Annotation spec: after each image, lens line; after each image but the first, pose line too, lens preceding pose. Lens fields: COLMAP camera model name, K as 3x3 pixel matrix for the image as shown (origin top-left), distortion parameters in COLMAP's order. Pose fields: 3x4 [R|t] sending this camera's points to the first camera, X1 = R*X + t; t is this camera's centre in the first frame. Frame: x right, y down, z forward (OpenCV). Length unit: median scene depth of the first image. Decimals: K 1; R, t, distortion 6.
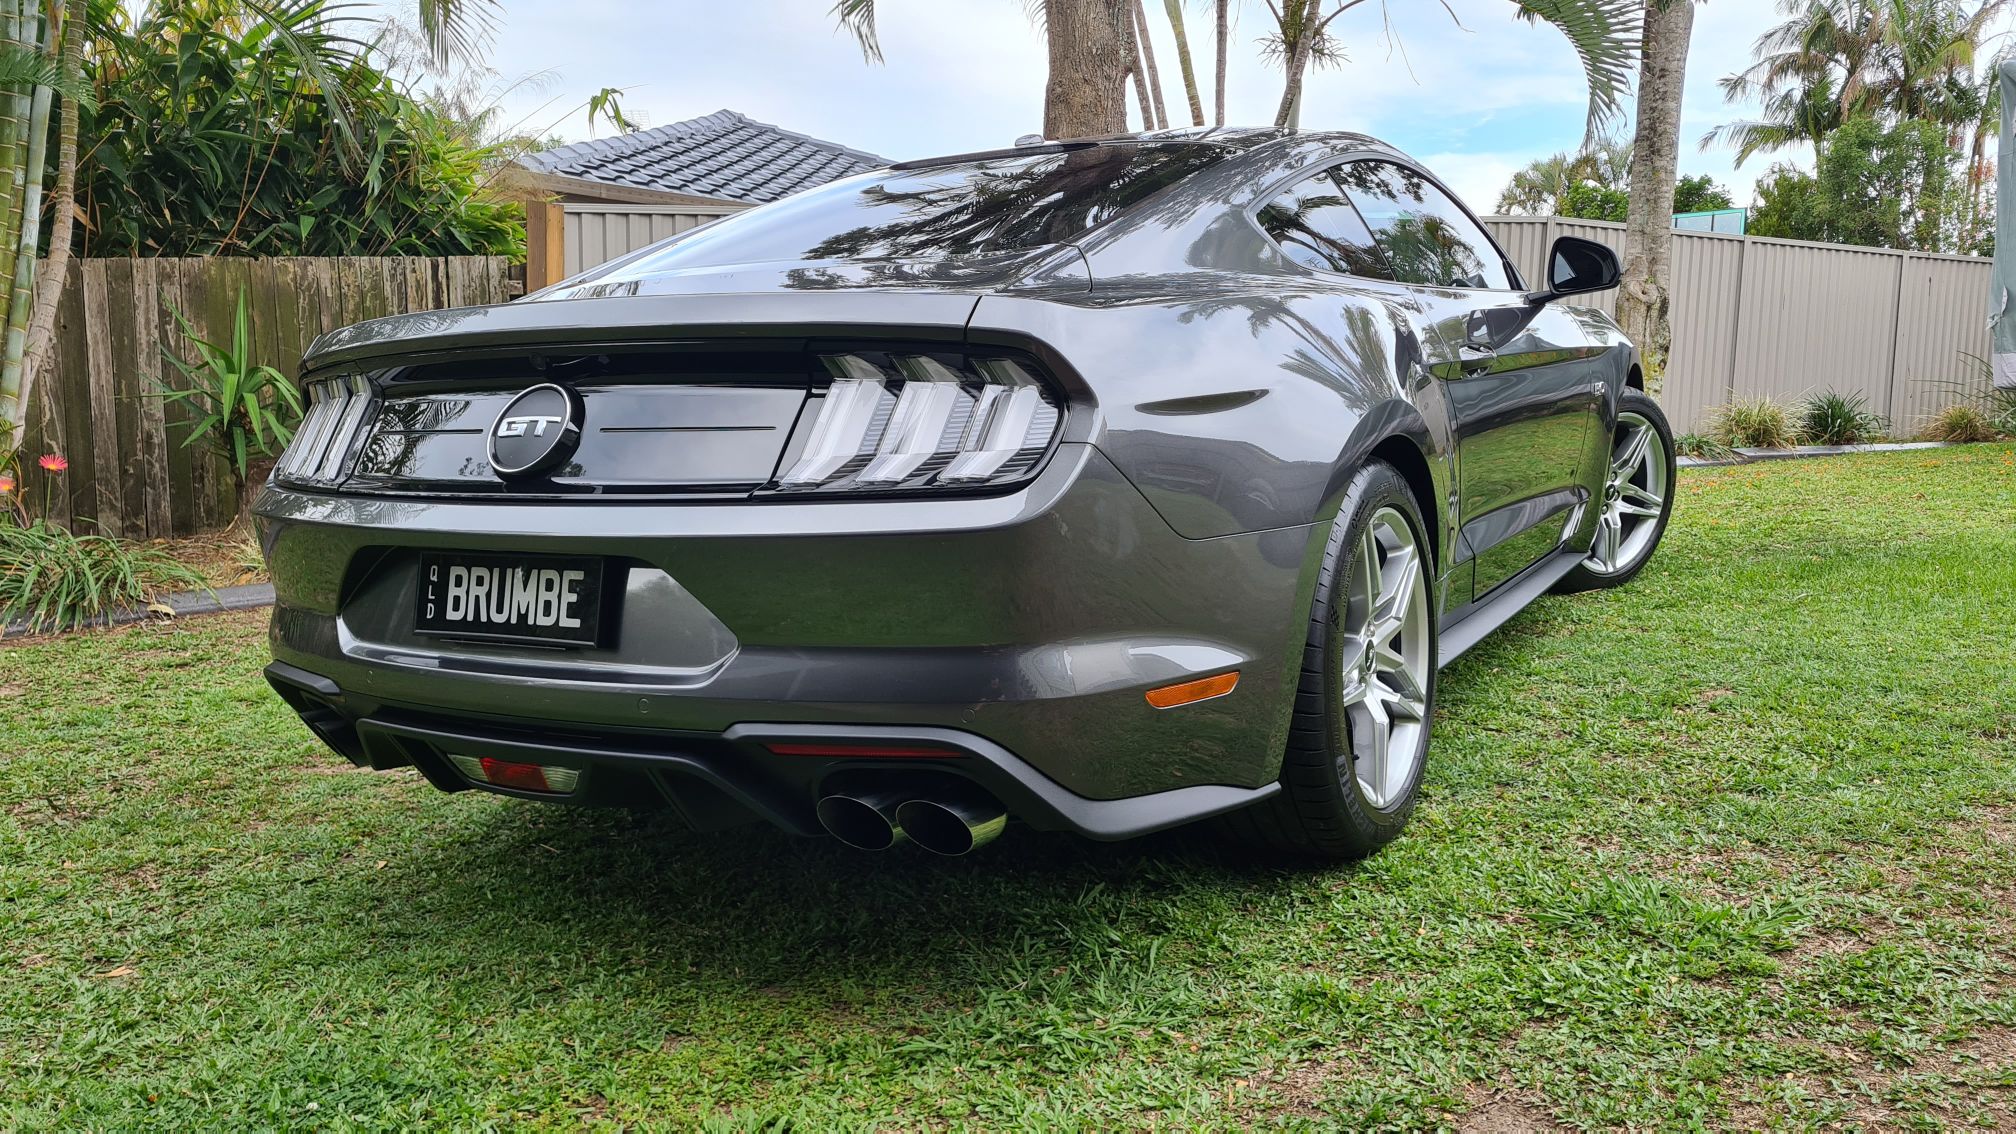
lens RADIAL K [[1525.8, 0, 1035.5], [0, 1525.8, 577.1], [0, 0, 1]] dist [0.060016, -0.045364]
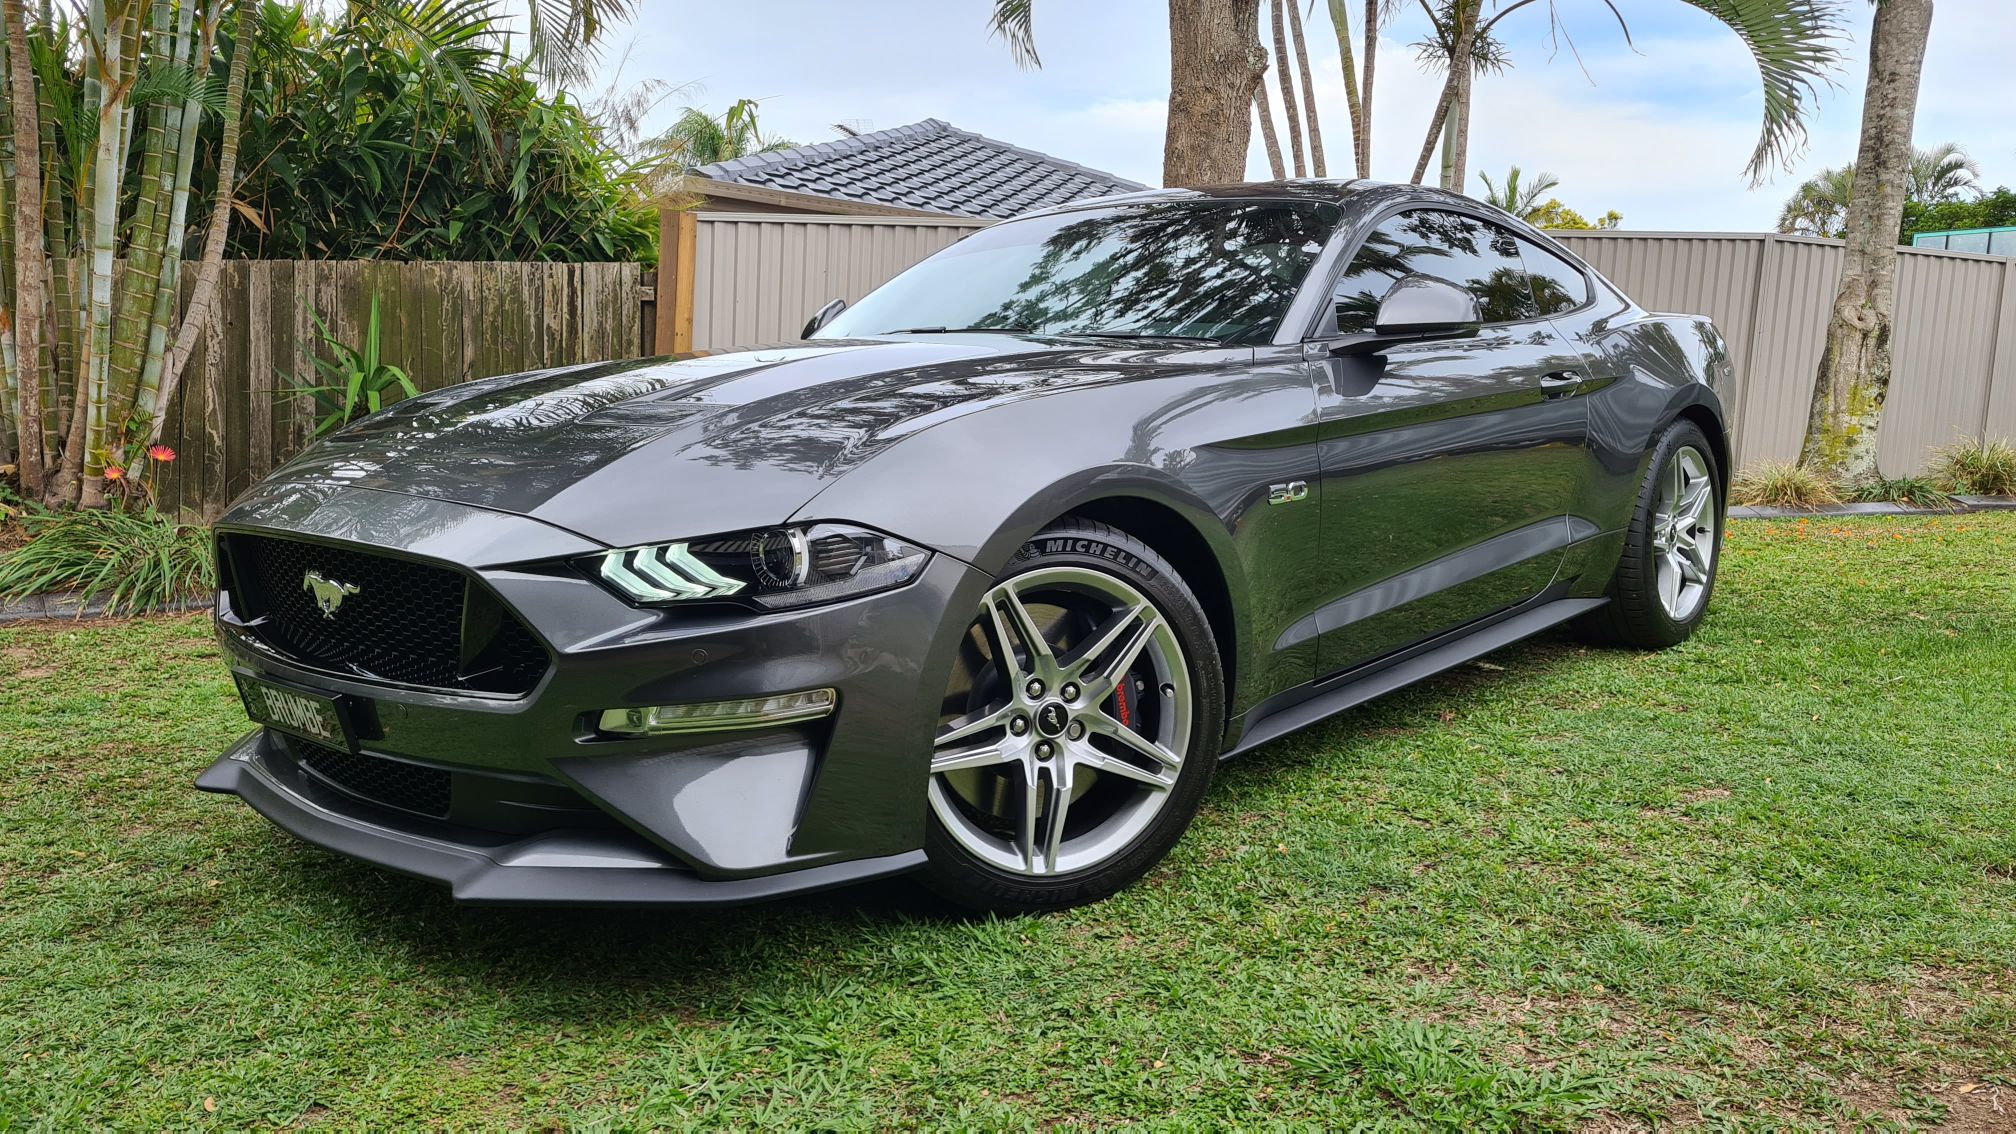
lens RADIAL K [[1530.1, 0, 1040.8], [0, 1530.1, 568.5], [0, 0, 1]] dist [0.059126, -0.046238]
pose [[0.986504, 0.046287, -0.157061, 0.094897], [-0.047855, 0.998835, -0.006217, -0.012968], [0.156590, 0.013649, 0.987569, 0.037079]]
